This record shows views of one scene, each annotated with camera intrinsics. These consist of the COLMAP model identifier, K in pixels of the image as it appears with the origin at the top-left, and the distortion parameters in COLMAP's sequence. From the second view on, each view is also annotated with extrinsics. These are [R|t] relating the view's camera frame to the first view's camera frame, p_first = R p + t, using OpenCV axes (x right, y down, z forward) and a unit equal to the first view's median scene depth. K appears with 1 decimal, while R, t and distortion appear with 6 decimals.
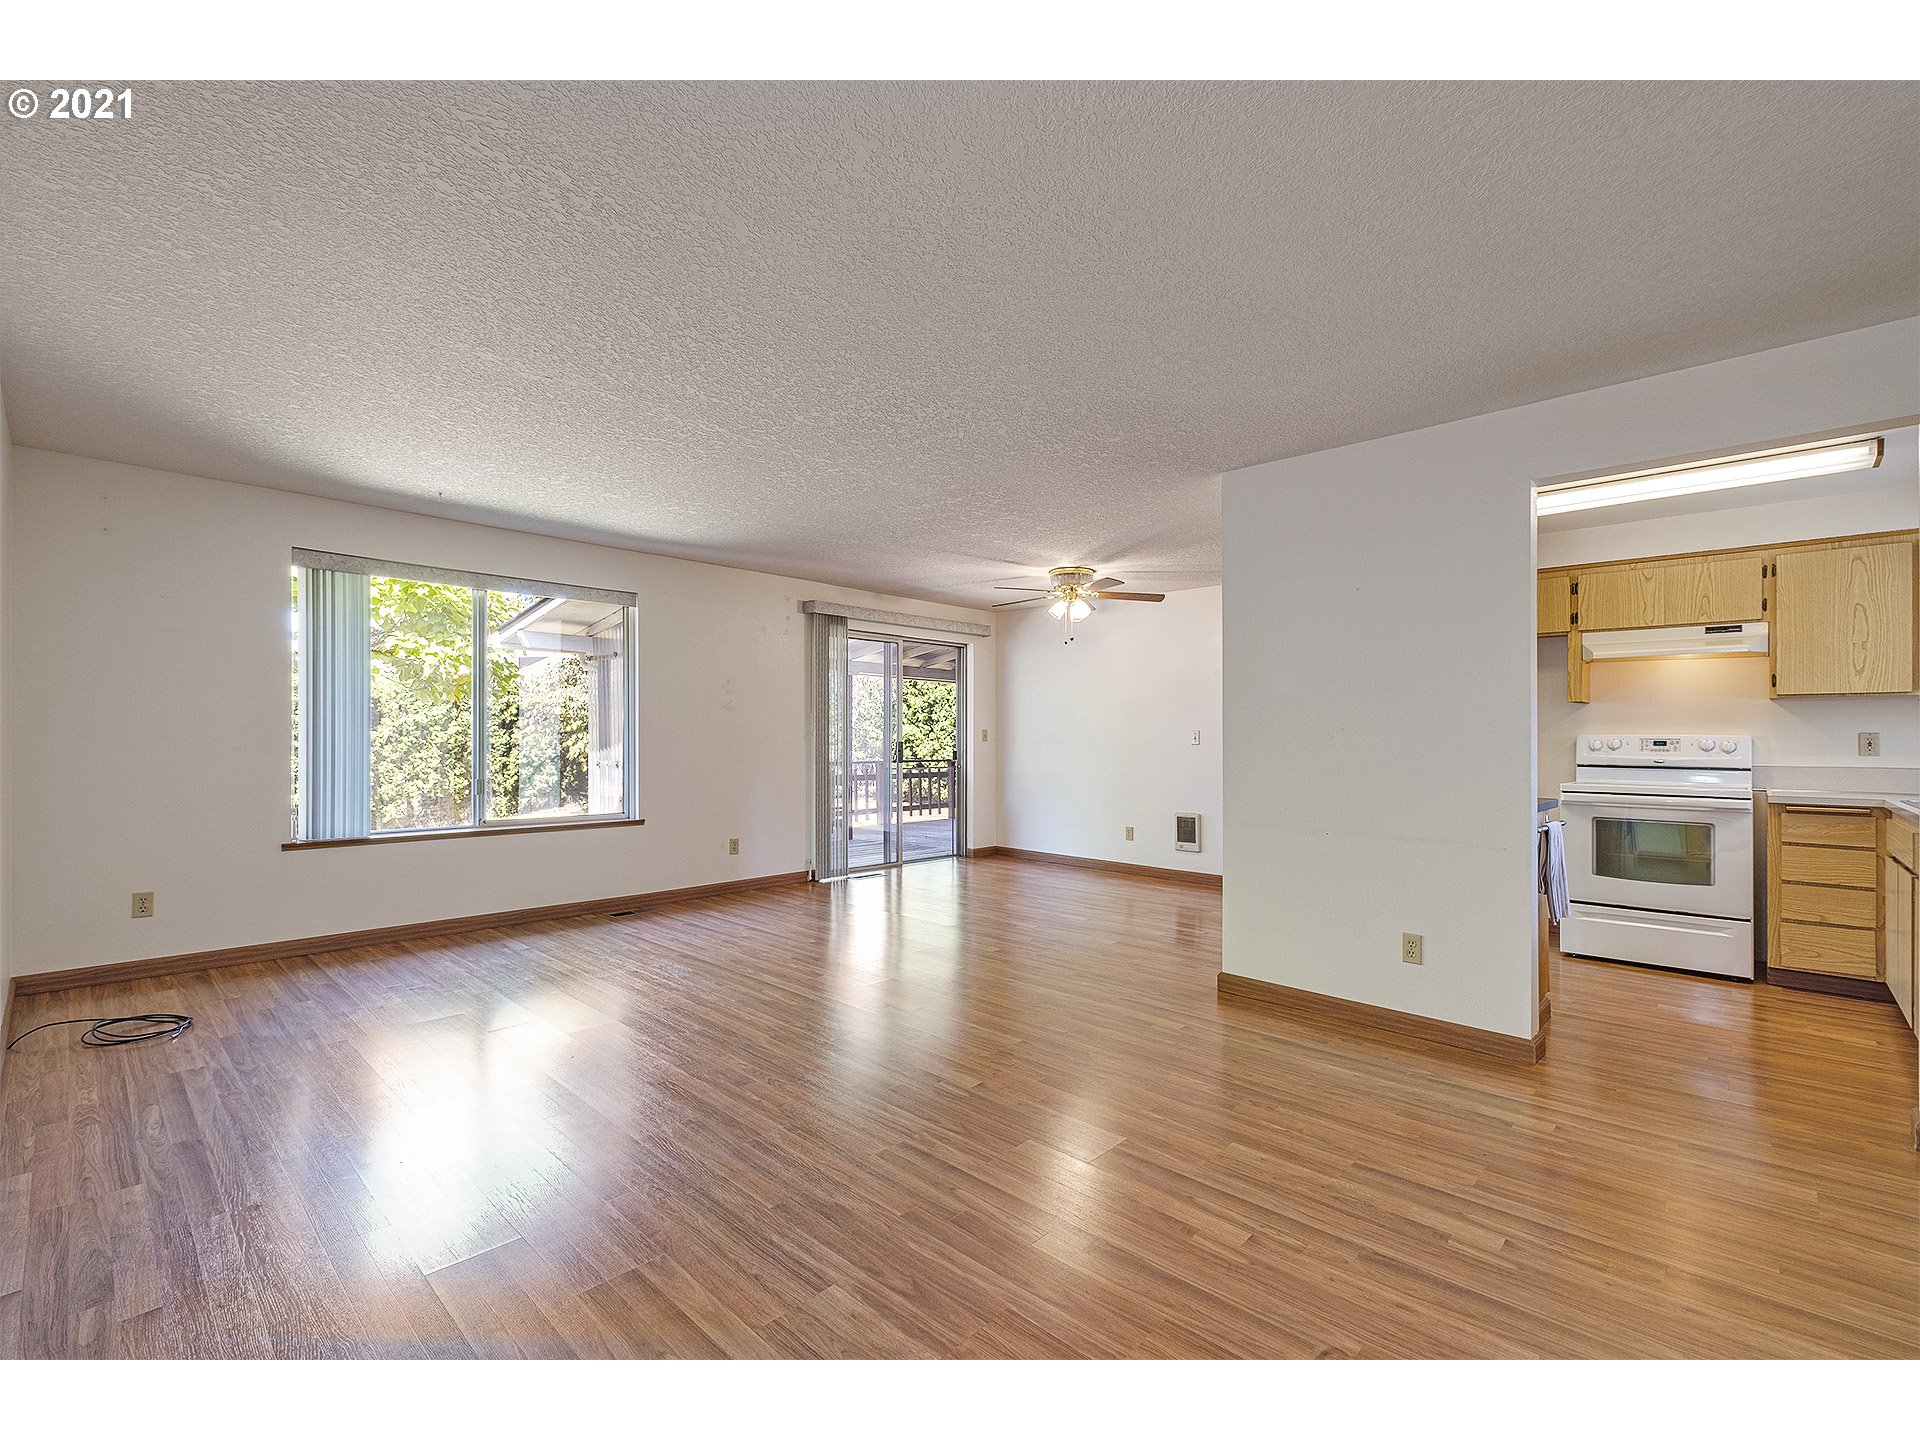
lens RADIAL K [[840.4, 0, 943.9], [0, 840.4, 726.8], [0, 0, 1]] dist [-0.002332, -0.004099]
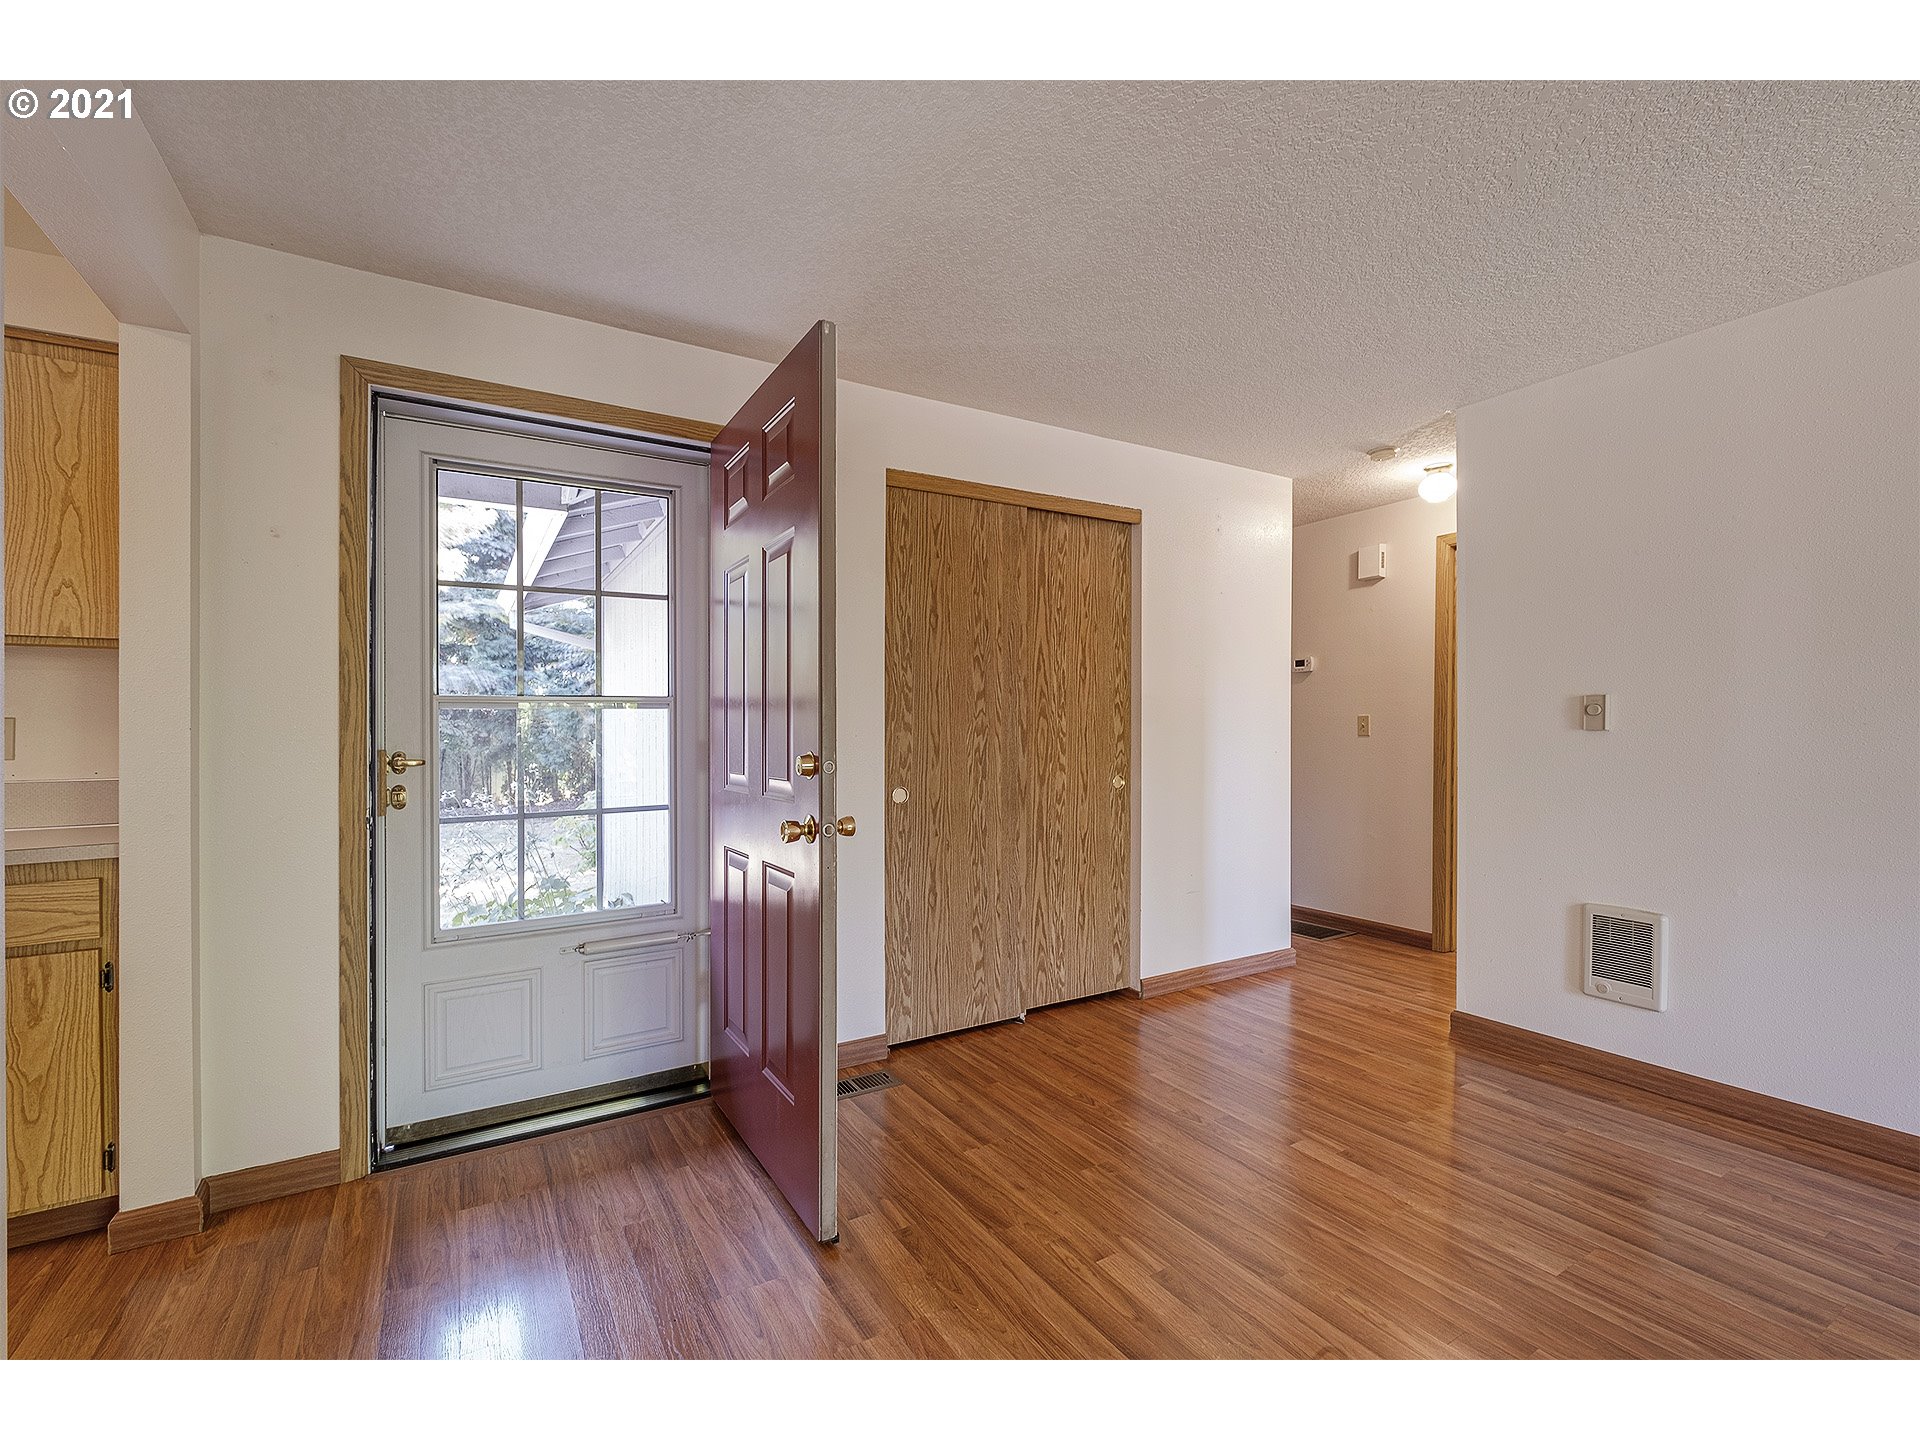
lens RADIAL K [[840.4, 0, 973.2], [0, 840.4, 731.1], [0, 0, 1]] dist [-0.002332, -0.004099]
pose [[-0.965423, 0.001918, 0.260682, 0.135985], [0.001436, 0.999997, -0.002041, 0.013978], [-0.260685, -0.001596, -0.965422, 1.016569]]
